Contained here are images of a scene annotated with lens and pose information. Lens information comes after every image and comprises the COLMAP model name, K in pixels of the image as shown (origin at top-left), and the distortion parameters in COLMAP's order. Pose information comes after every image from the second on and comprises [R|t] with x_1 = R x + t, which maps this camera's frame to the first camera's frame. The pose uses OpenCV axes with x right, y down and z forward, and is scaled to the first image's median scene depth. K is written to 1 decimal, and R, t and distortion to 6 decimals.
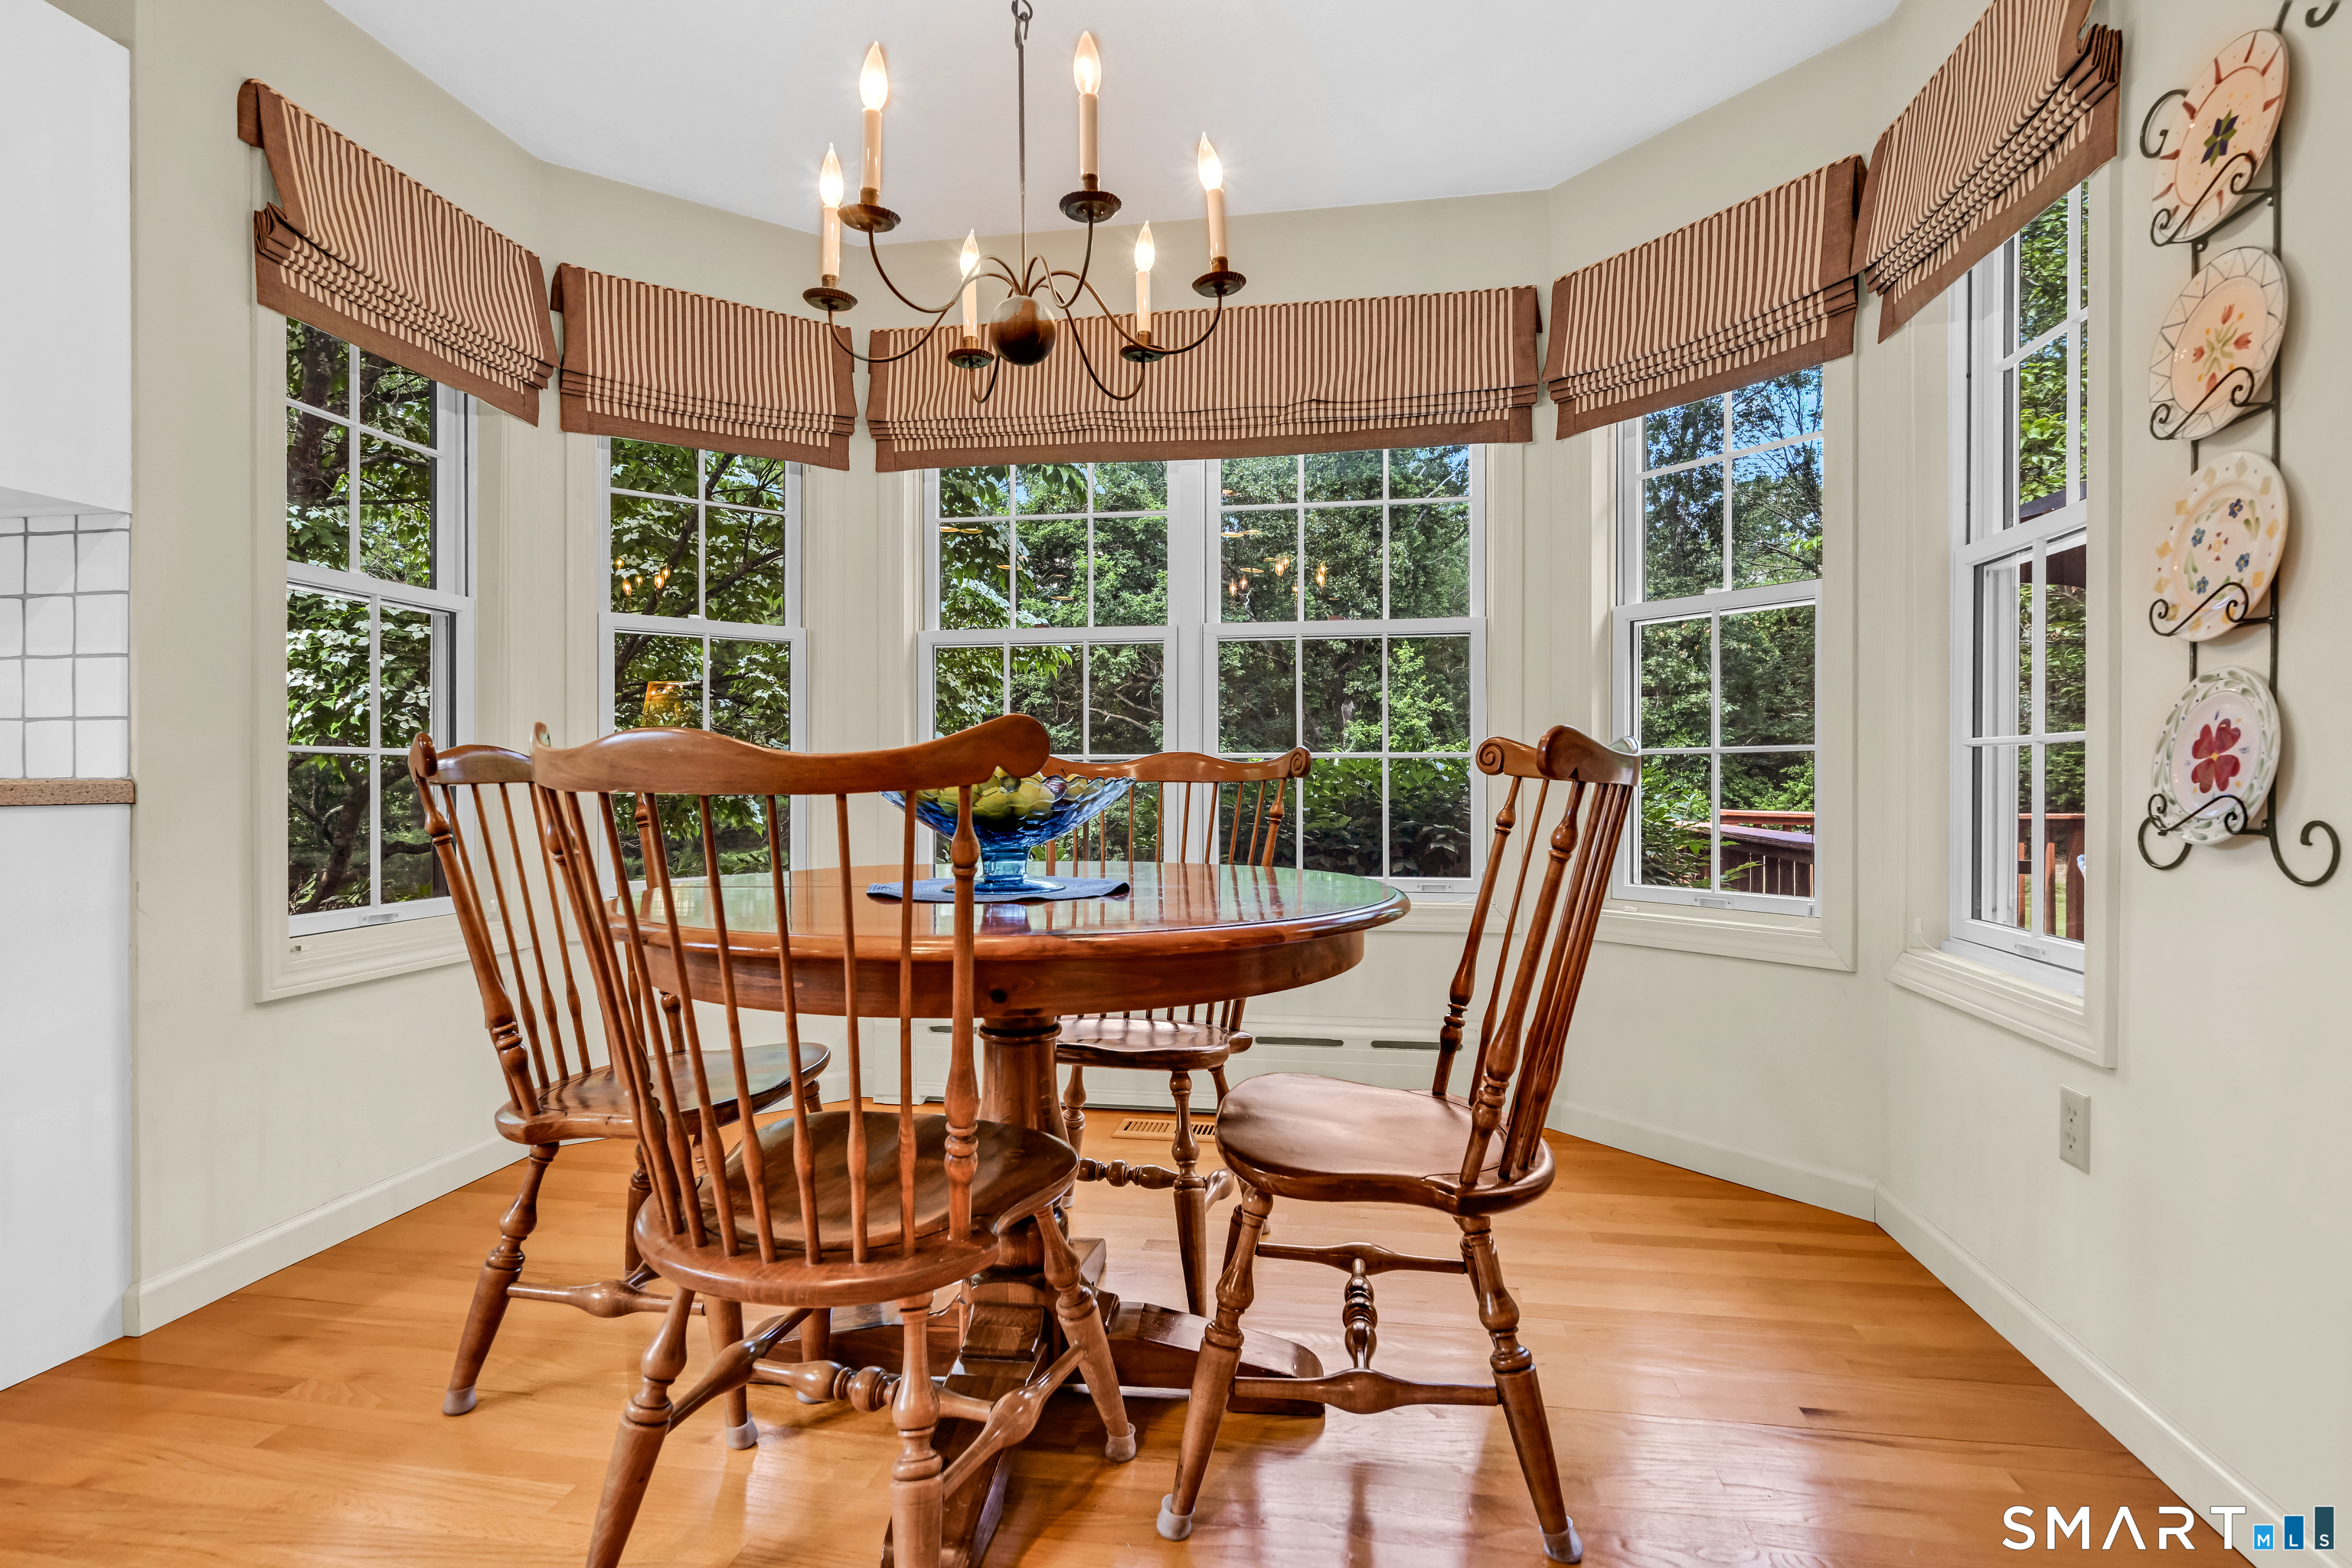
lens RADIAL K [[1131.9, 0, 1177.6], [0, 1131.9, 786.9], [0, 0, 1]] dist [0.000633, 0.000012]
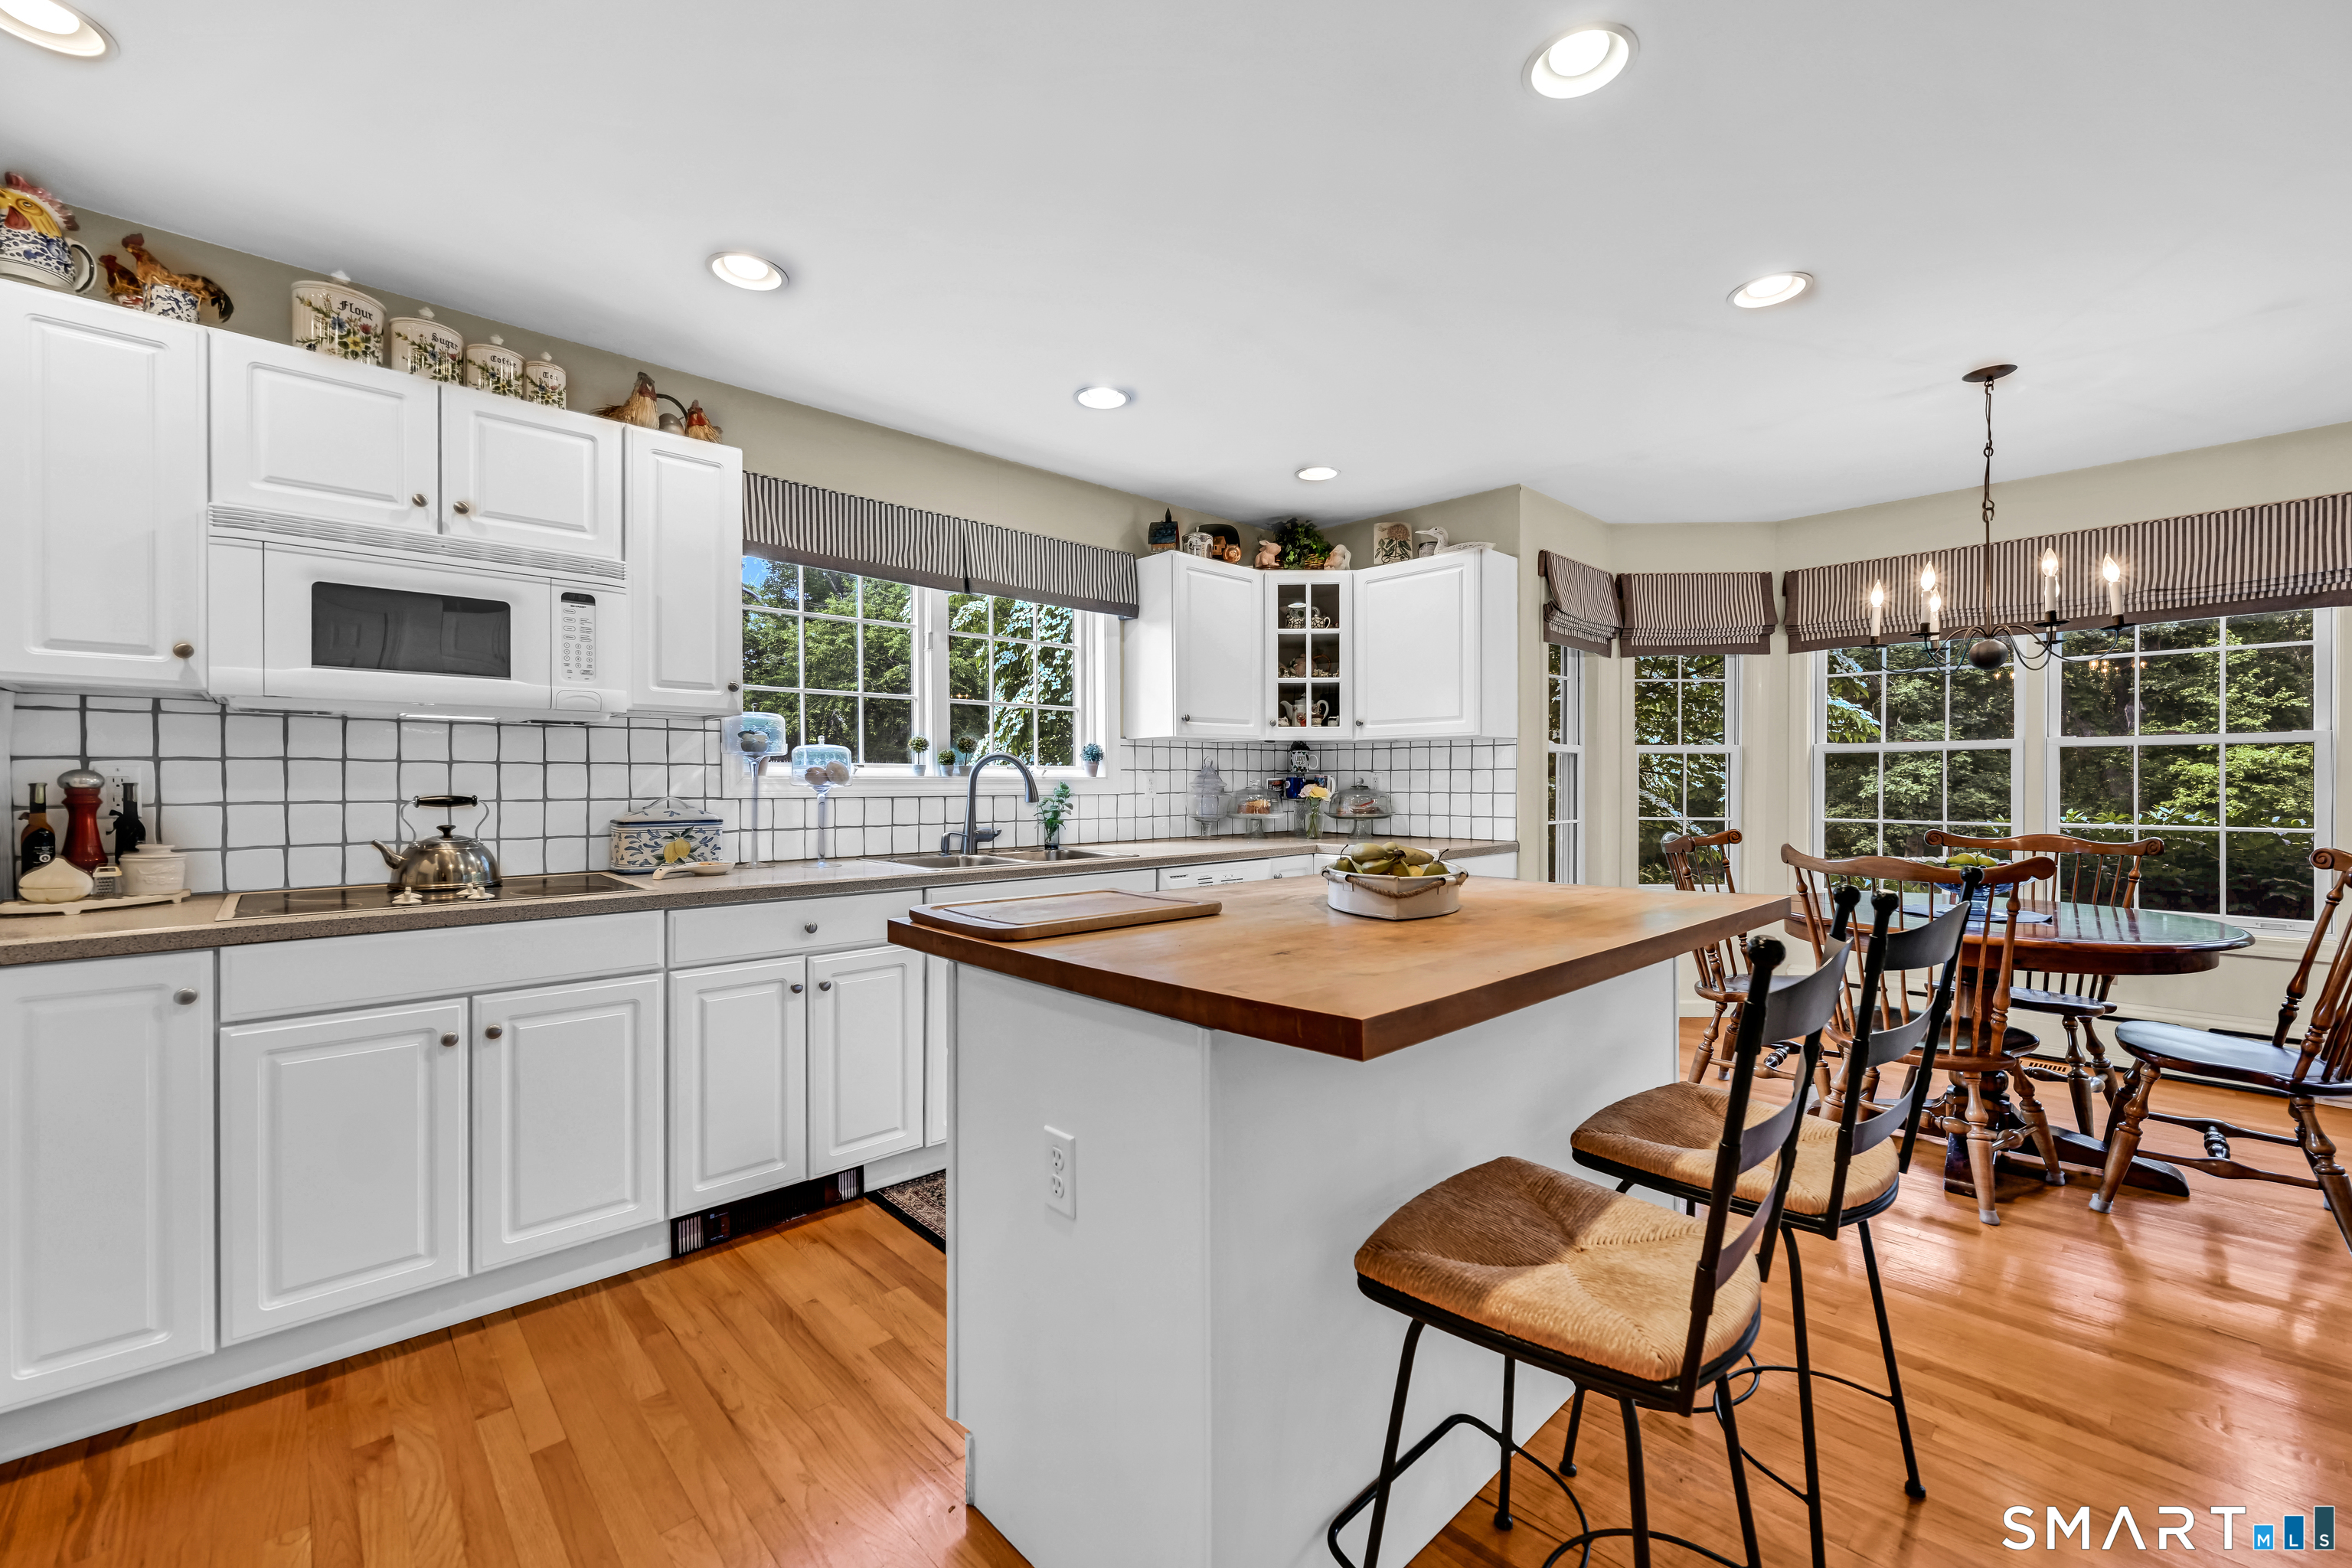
lens RADIAL K [[946.3, 0, 1176.4], [0, 946.3, 782.8], [0, 0, 1]] dist [-0.002001, 0.000412]
pose [[0.803196, 0.000558, -0.595714, -0.186494], [-0.000478, 1.000000, 0.000293, -0.097743], [0.595714, 0.000049, 0.803197, -0.829170]]
